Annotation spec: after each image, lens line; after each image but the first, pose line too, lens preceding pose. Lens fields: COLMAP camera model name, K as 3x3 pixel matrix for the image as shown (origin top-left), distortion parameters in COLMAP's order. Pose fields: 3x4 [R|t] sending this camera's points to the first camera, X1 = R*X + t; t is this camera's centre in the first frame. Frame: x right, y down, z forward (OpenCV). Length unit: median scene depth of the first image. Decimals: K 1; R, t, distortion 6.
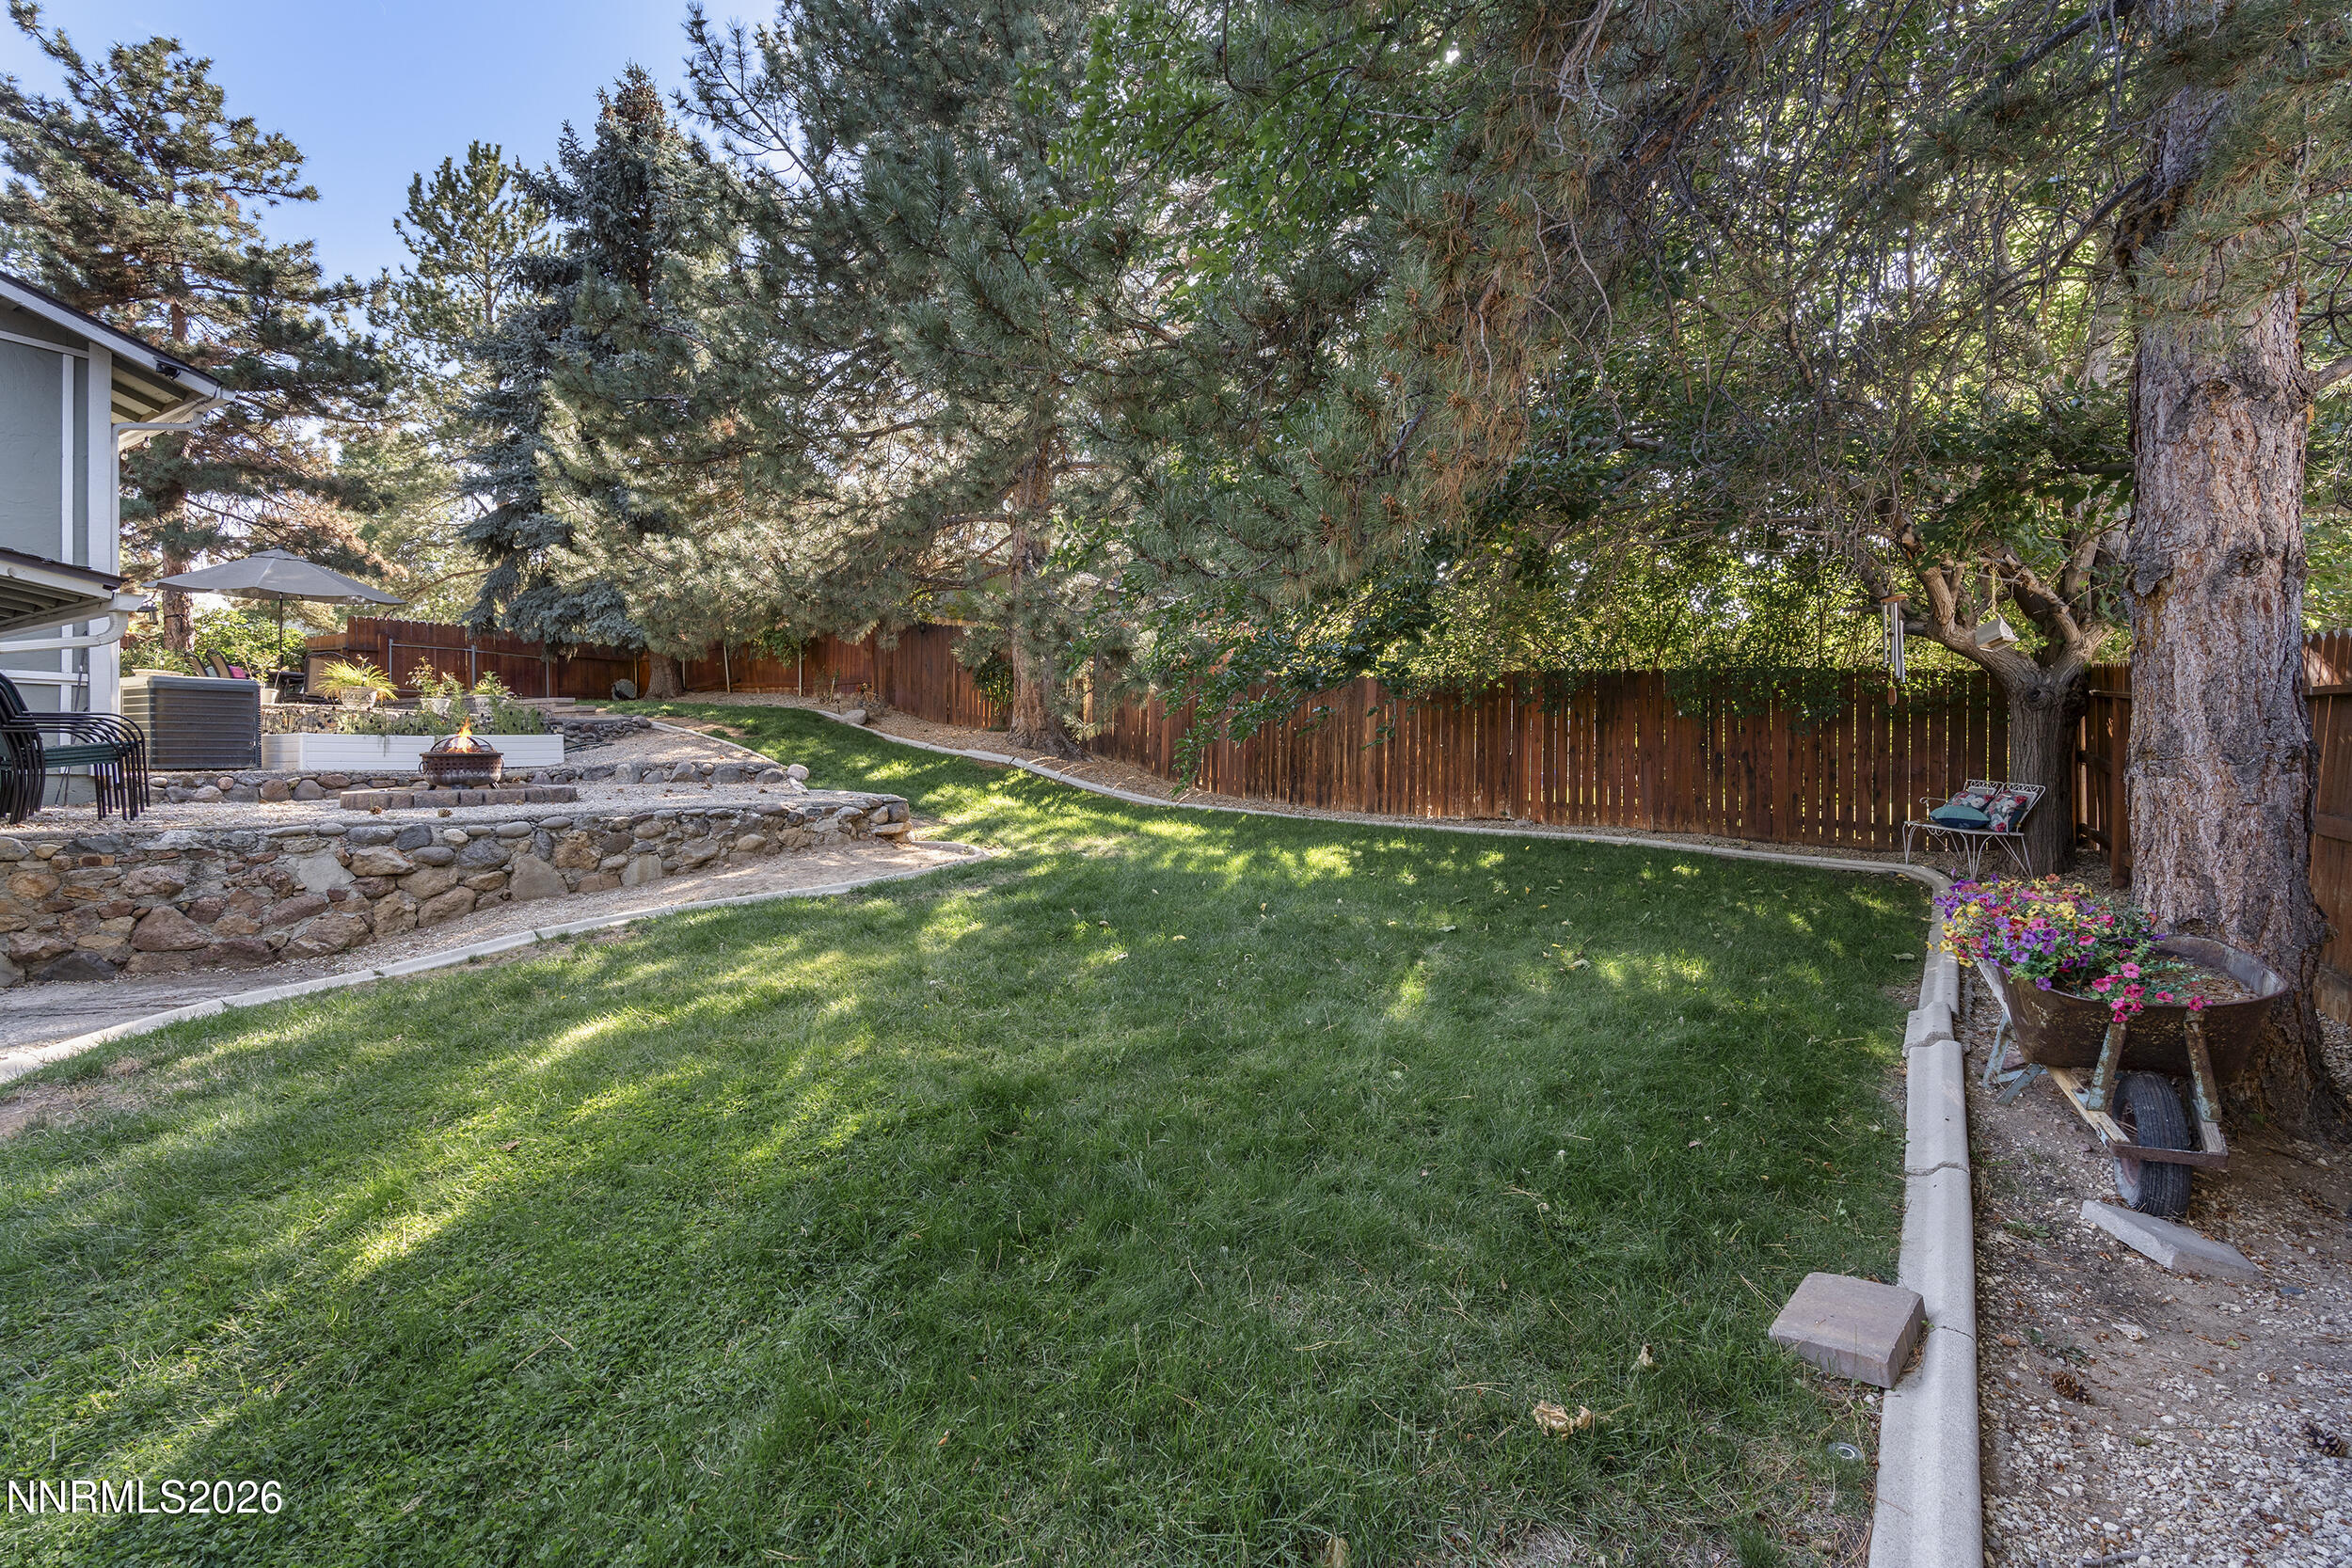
lens RADIAL K [[1077.7, 0, 1175.6], [0, 1077.7, 777.4], [0, 0, 1]] dist [-0.013206, 0.001087]
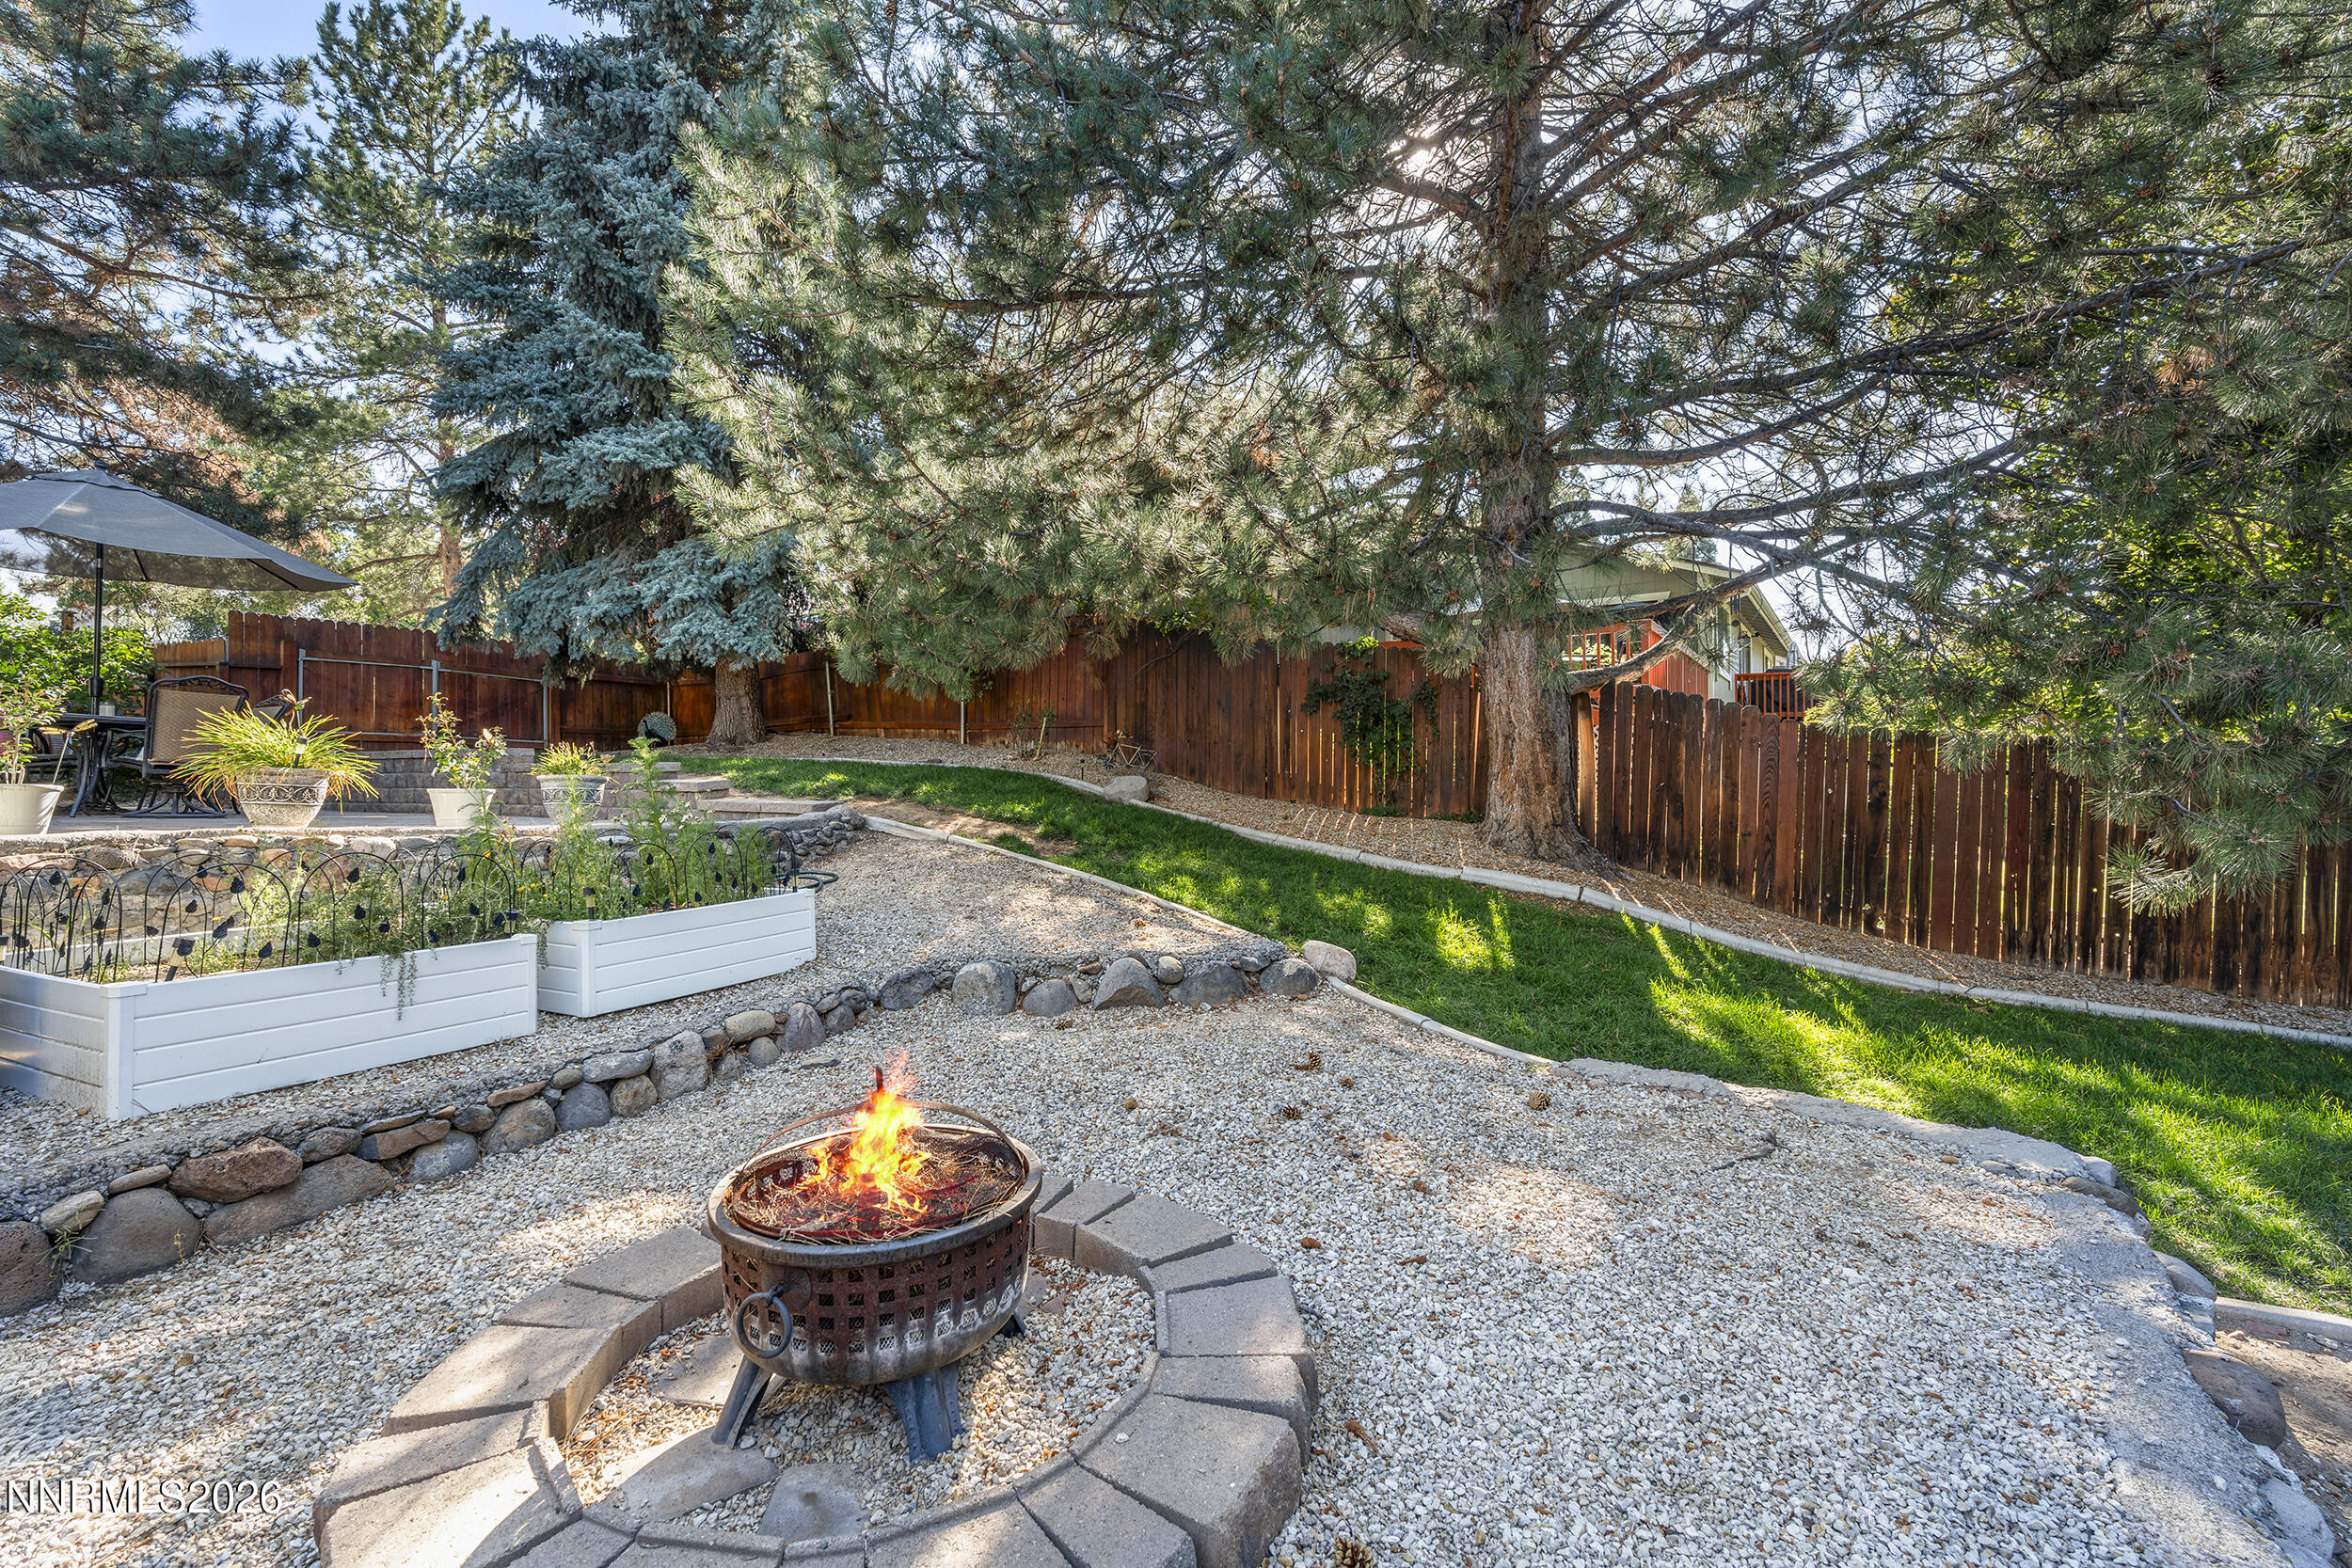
lens RADIAL K [[1077.7, 0, 1189.9], [0, 1077.7, 792.4], [0, 0, 1]] dist [-0.013206, 0.001087]
pose [[0.996540, 0.002101, 0.083089, -0.317533], [-0.001786, 0.999991, -0.003859, -0.052122], [-0.083096, 0.003698, 0.996535, 0.395607]]
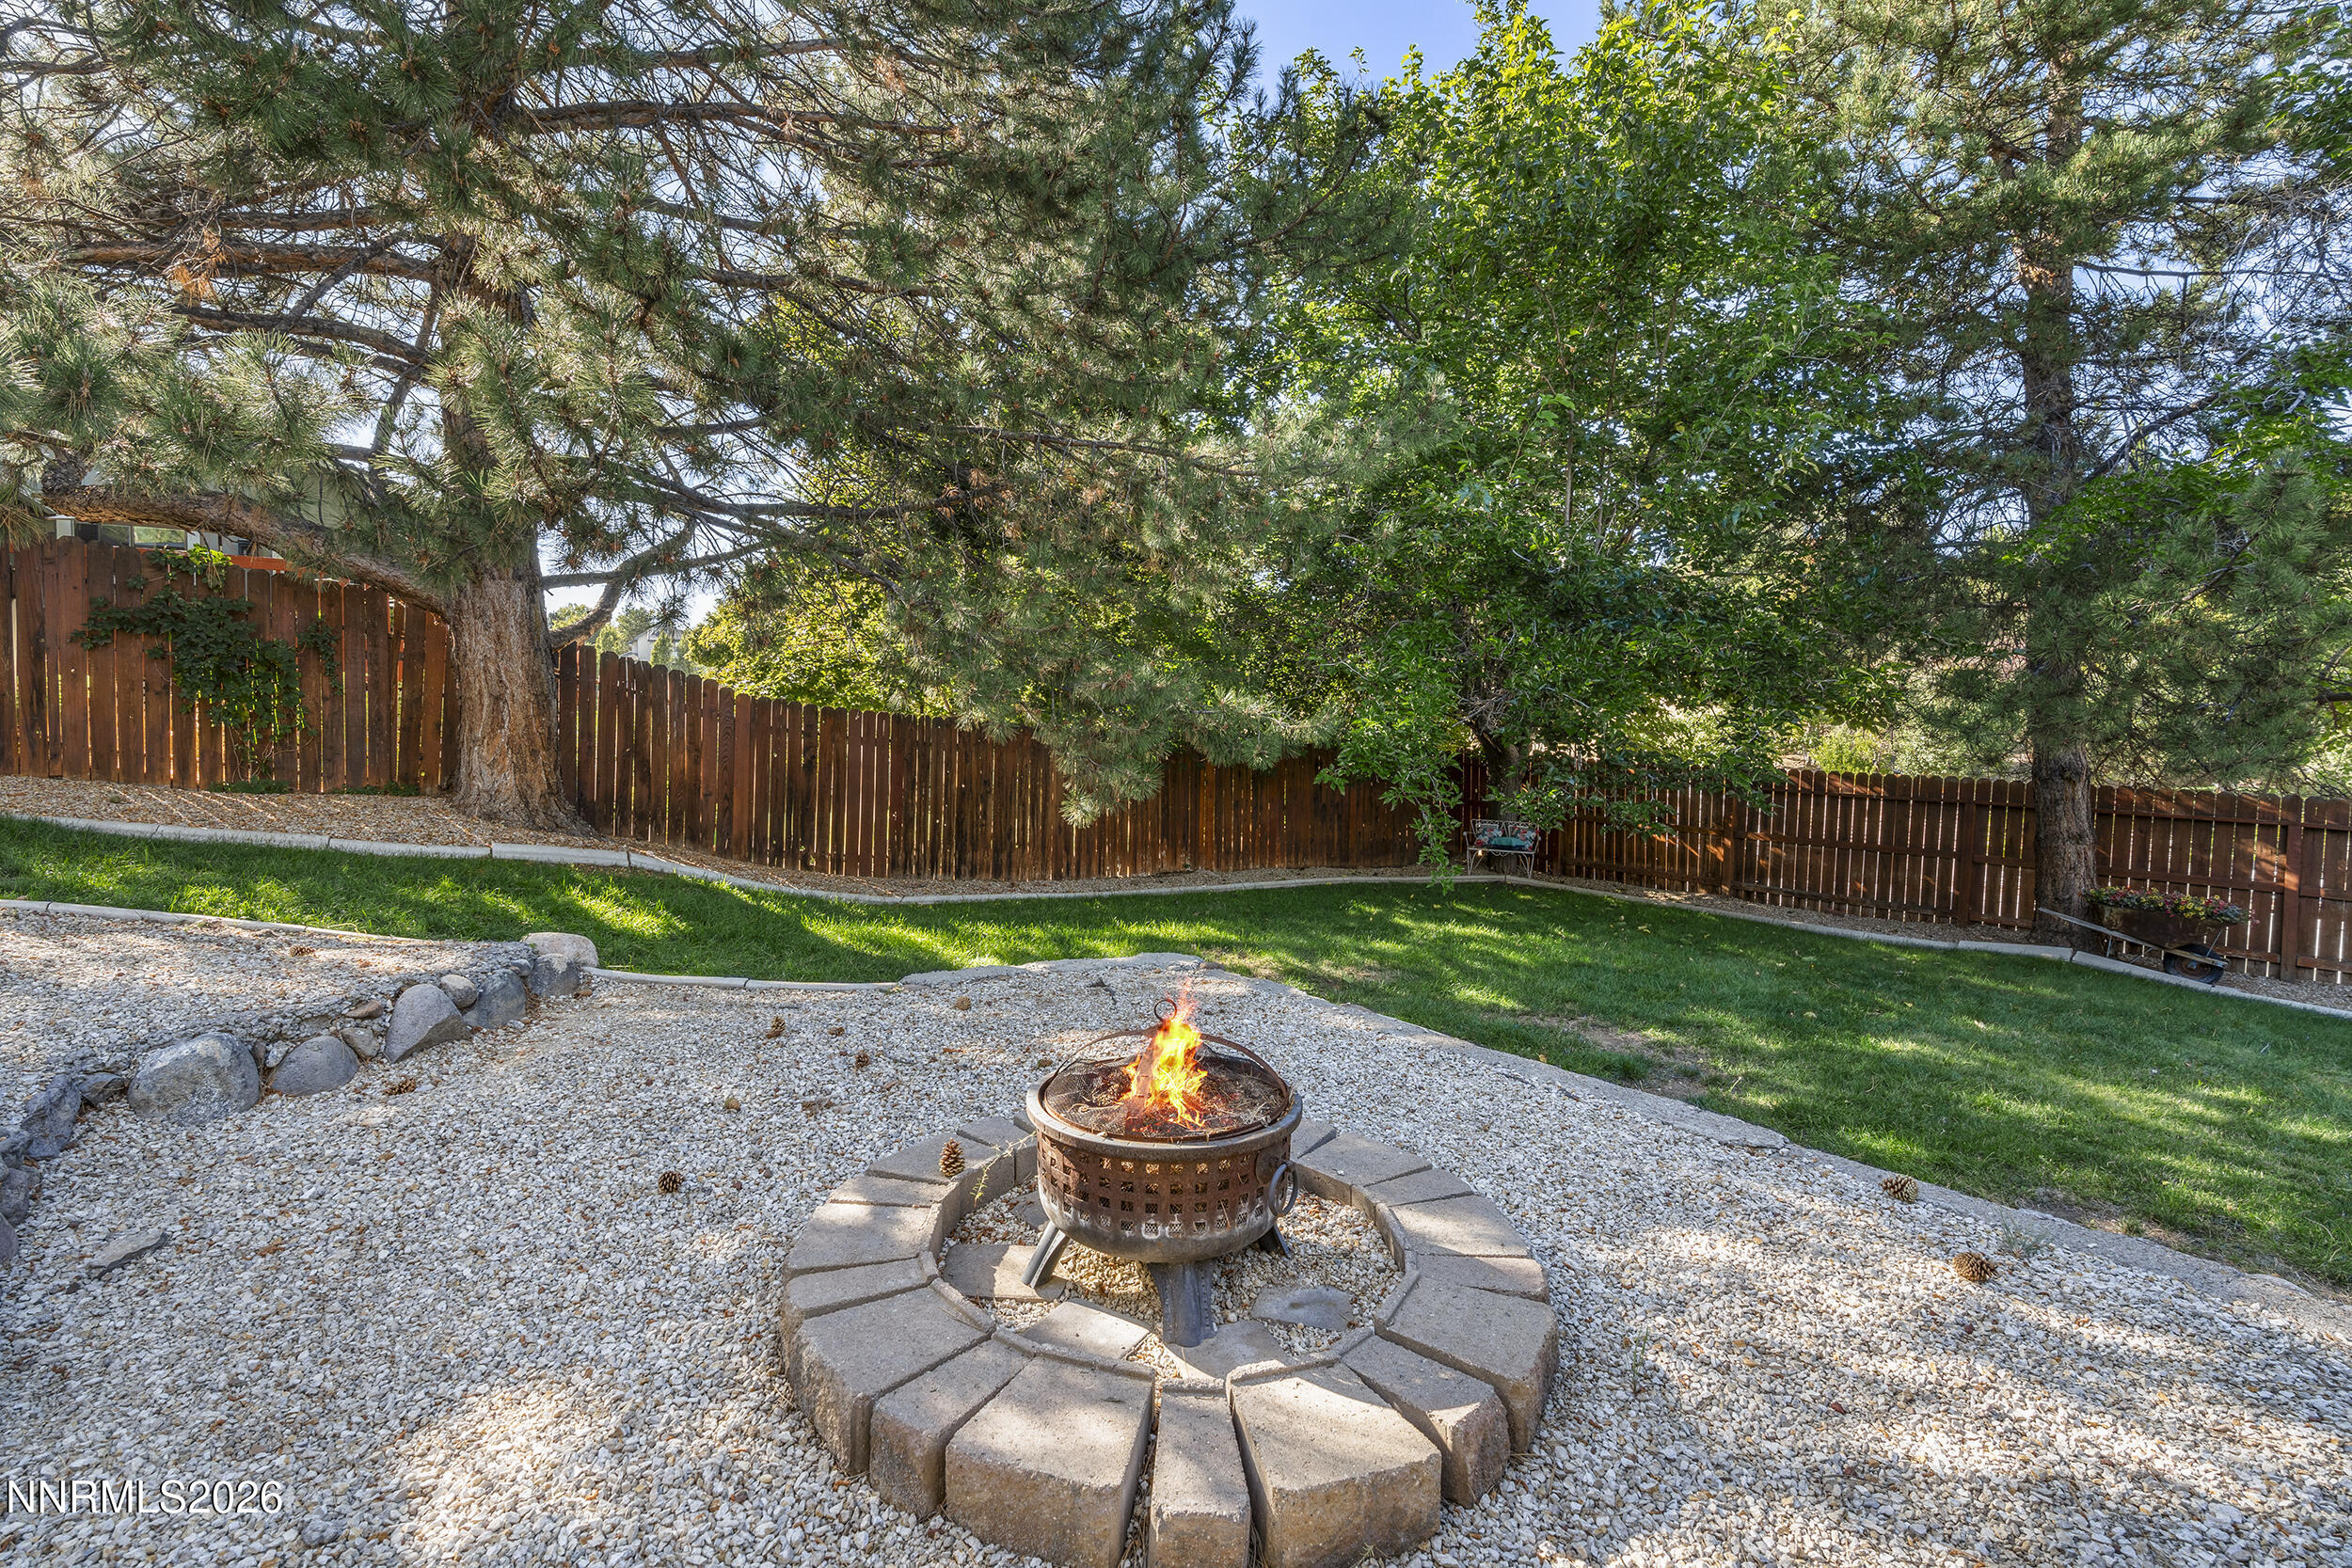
lens RADIAL K [[1077.7, 0, 1191.1], [0, 1077.7, 781.3], [0, 0, 1]] dist [-0.013206, 0.001087]
pose [[0.265872, -0.029733, 0.963550, -0.471458], [0.008712, 0.999558, 0.028440, -0.055059], [-0.963969, 0.000833, 0.266013, 0.472997]]
